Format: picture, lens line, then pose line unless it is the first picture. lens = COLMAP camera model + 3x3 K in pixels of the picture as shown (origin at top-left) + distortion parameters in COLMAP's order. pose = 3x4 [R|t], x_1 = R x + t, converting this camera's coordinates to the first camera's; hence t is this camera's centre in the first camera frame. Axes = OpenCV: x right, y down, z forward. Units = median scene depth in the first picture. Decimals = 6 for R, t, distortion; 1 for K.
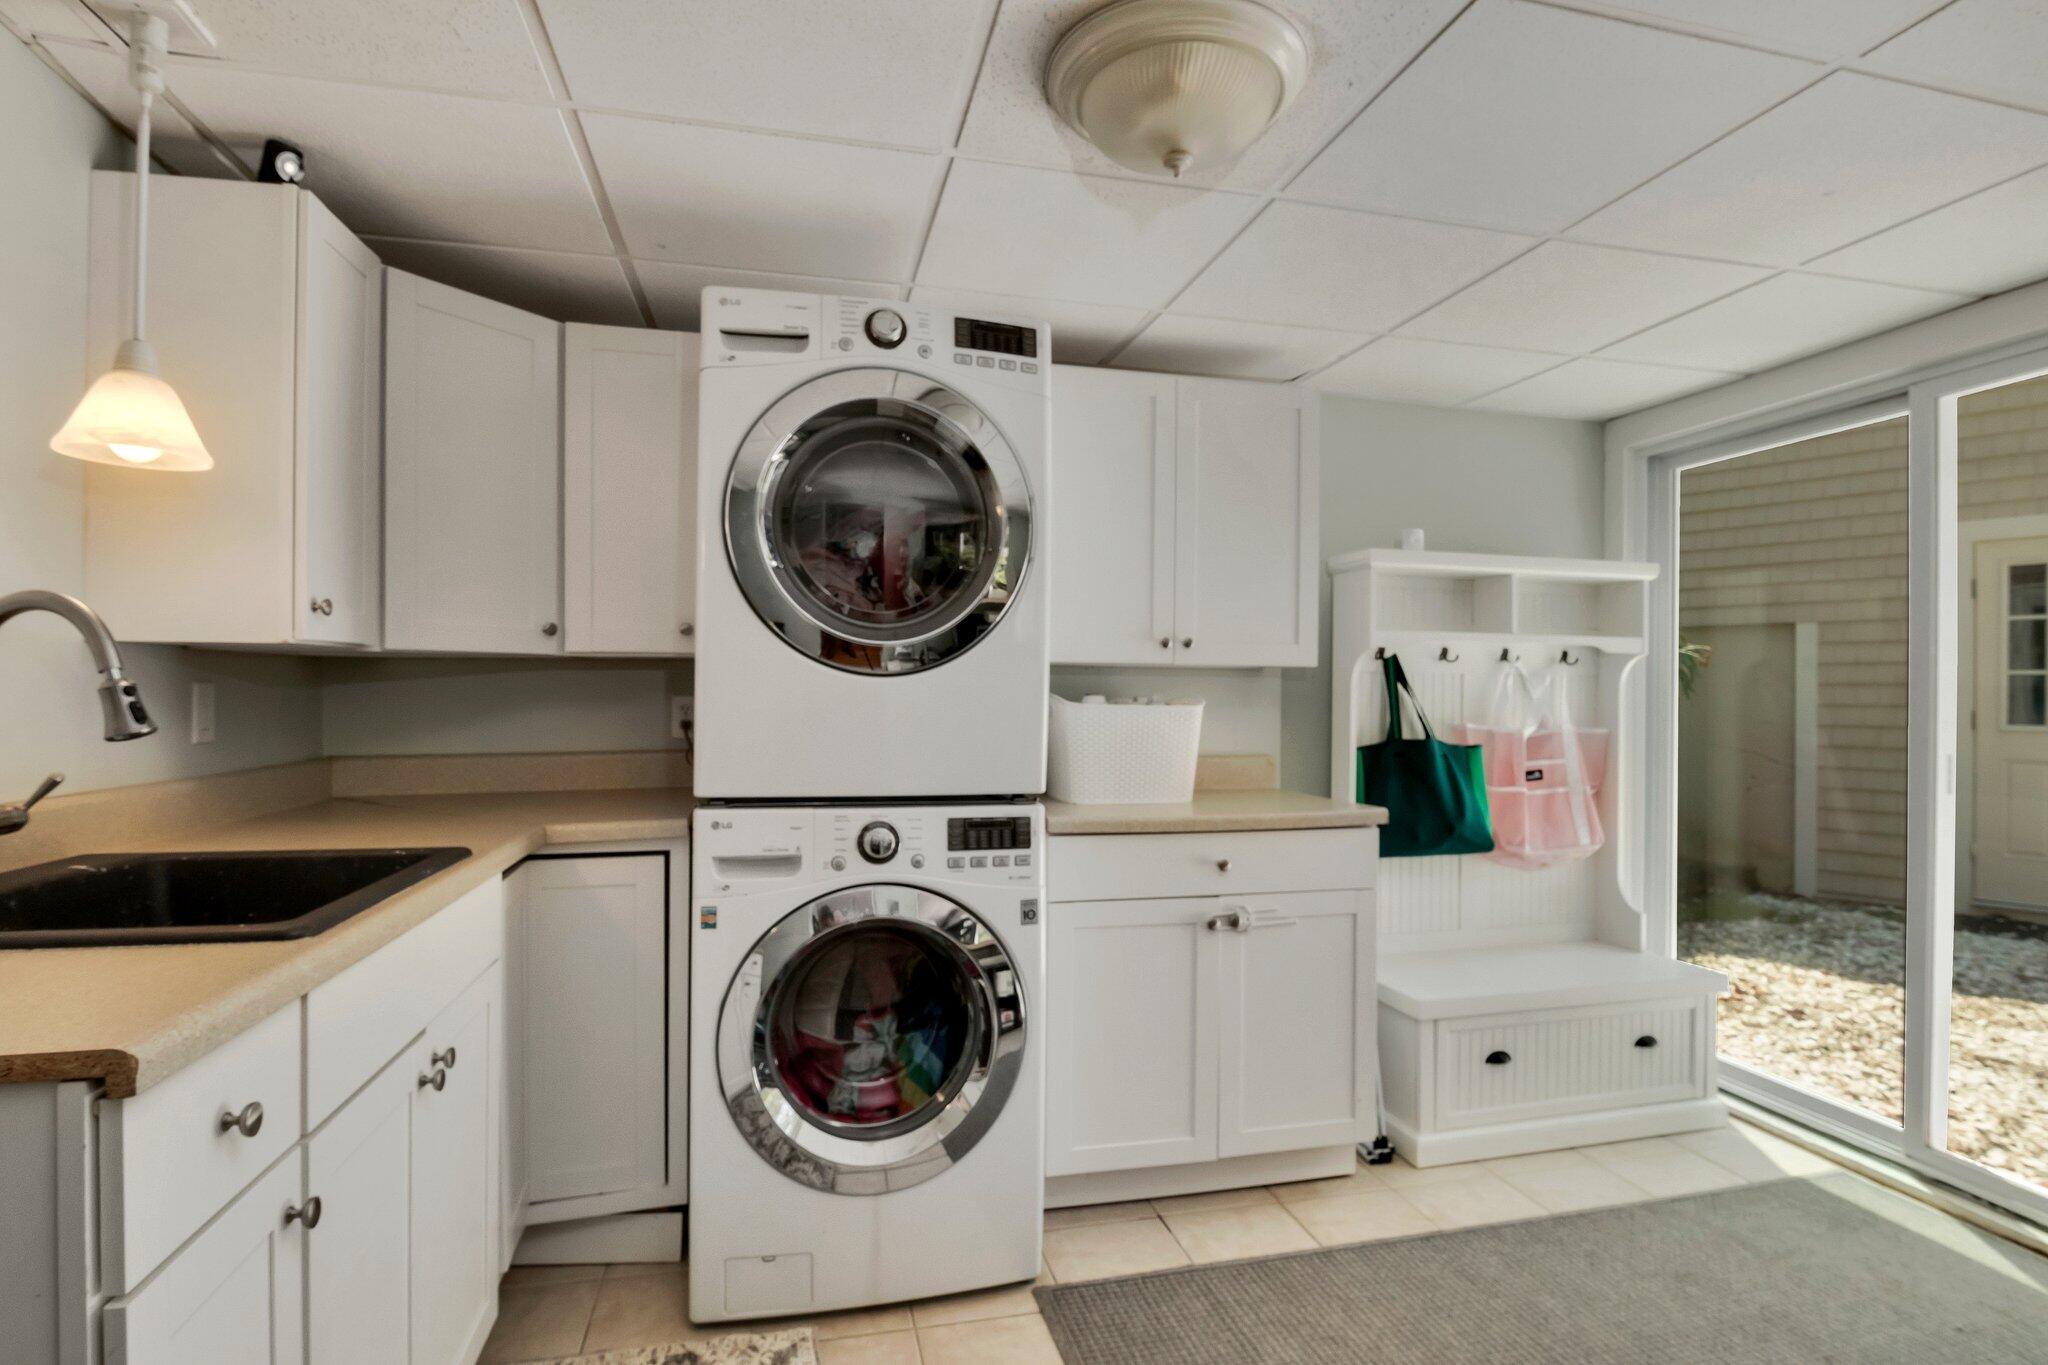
lens RADIAL K [[1044.0, 0, 1042.6], [0, 1044.0, 686.9], [0, 0, 1]] dist [-0.018785, -0.002732]
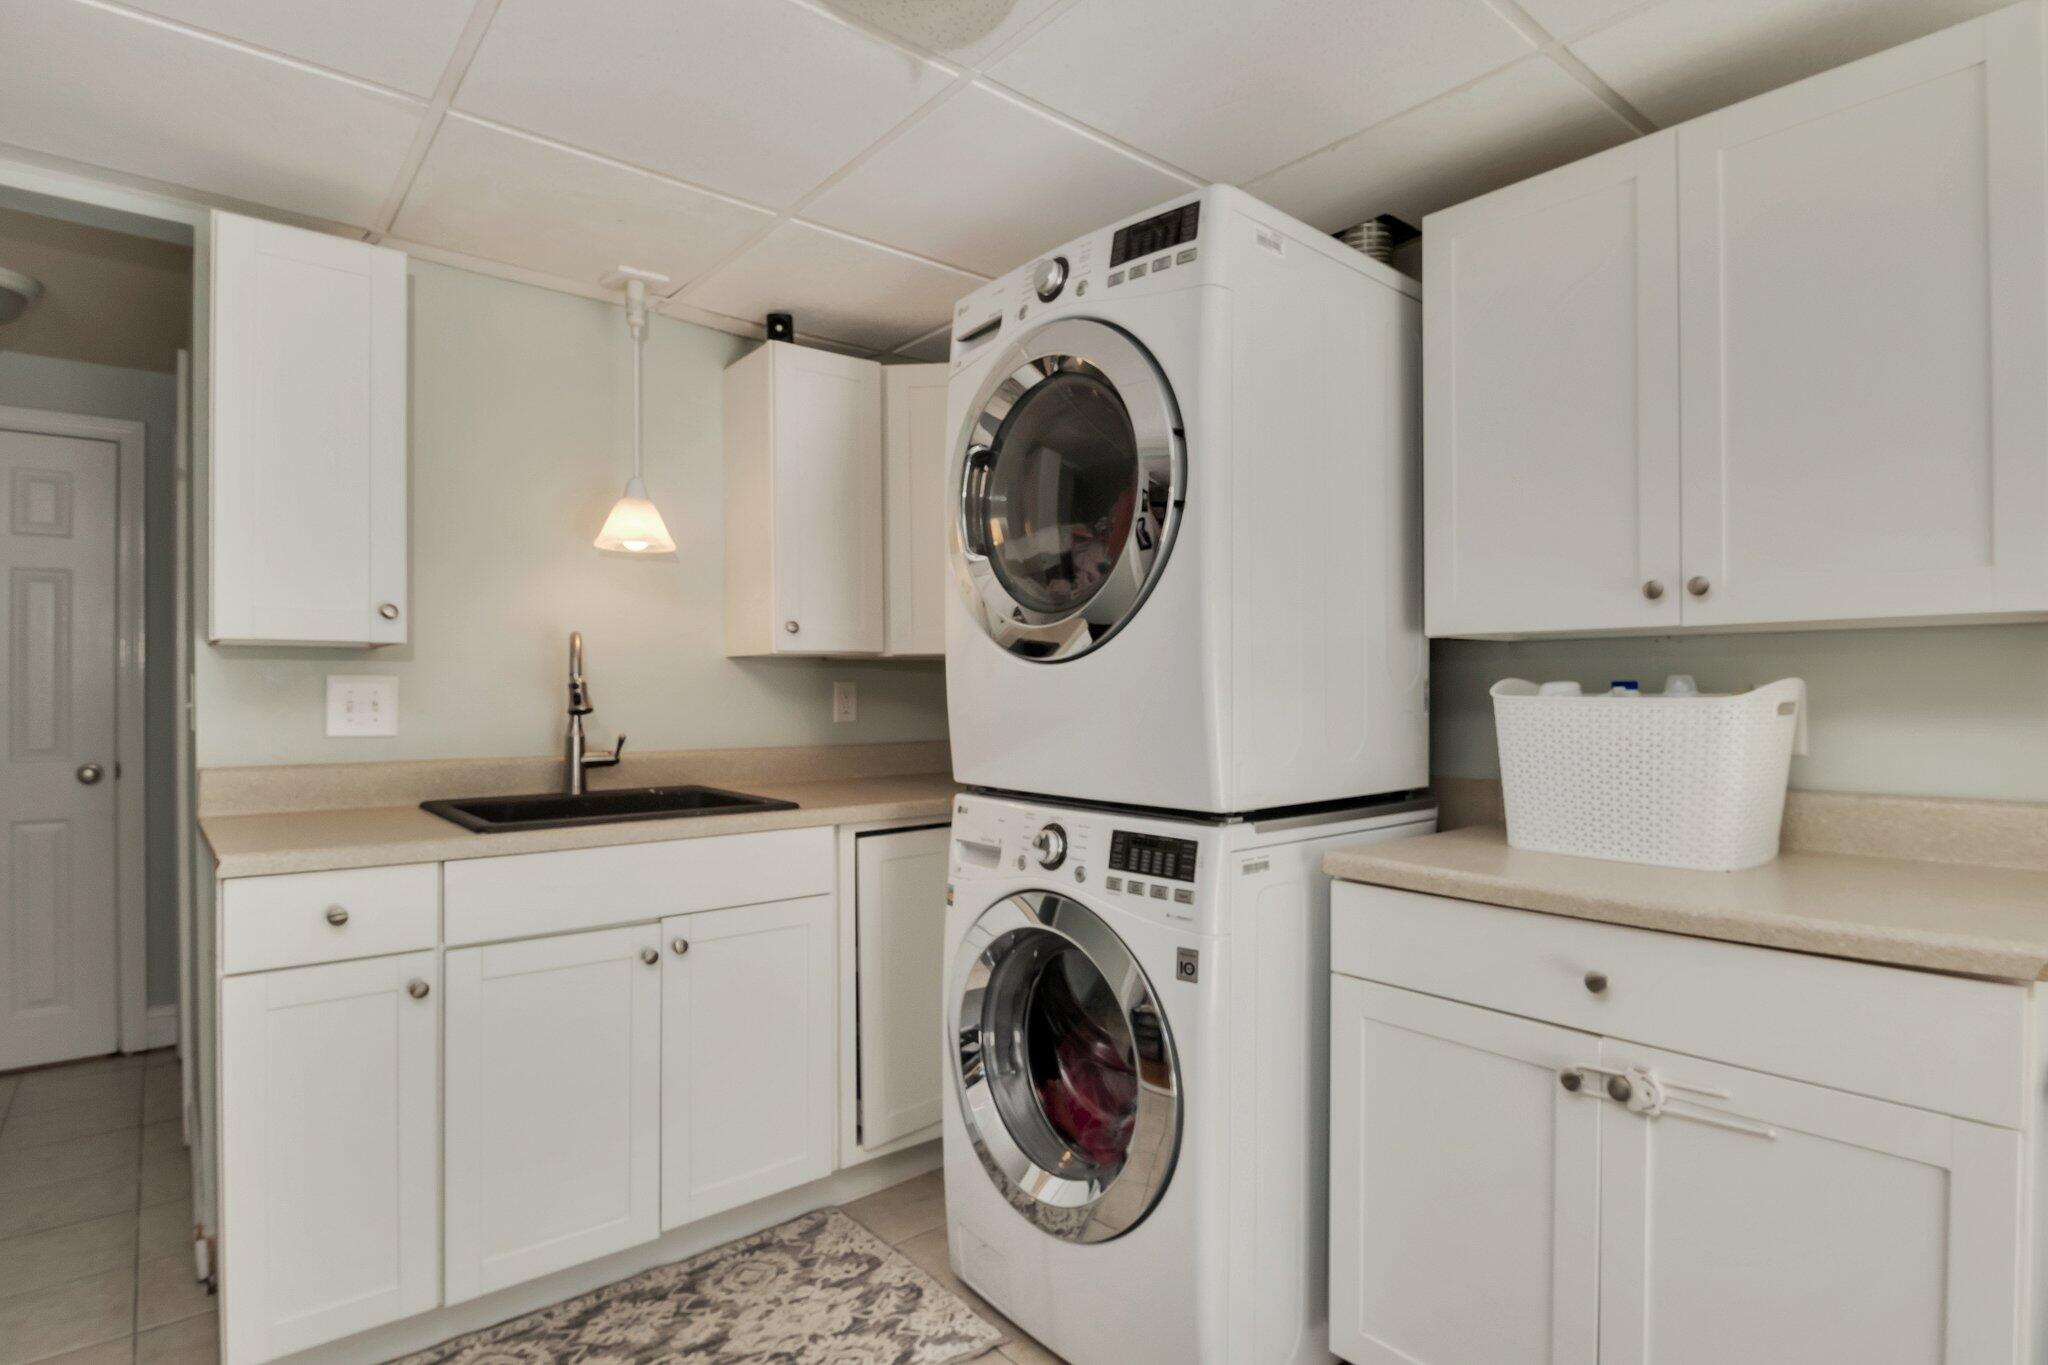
lens RADIAL K [[1044.0, 0, 1042.6], [0, 1044.0, 686.9], [0, 0, 1]] dist [-0.018785, -0.002732]
pose [[0.439690, -0.011491, -0.898076, 0.640592], [0.011226, 0.999910, -0.007297, 0.016383], [0.898079, -0.006874, 0.439780, 0.579198]]
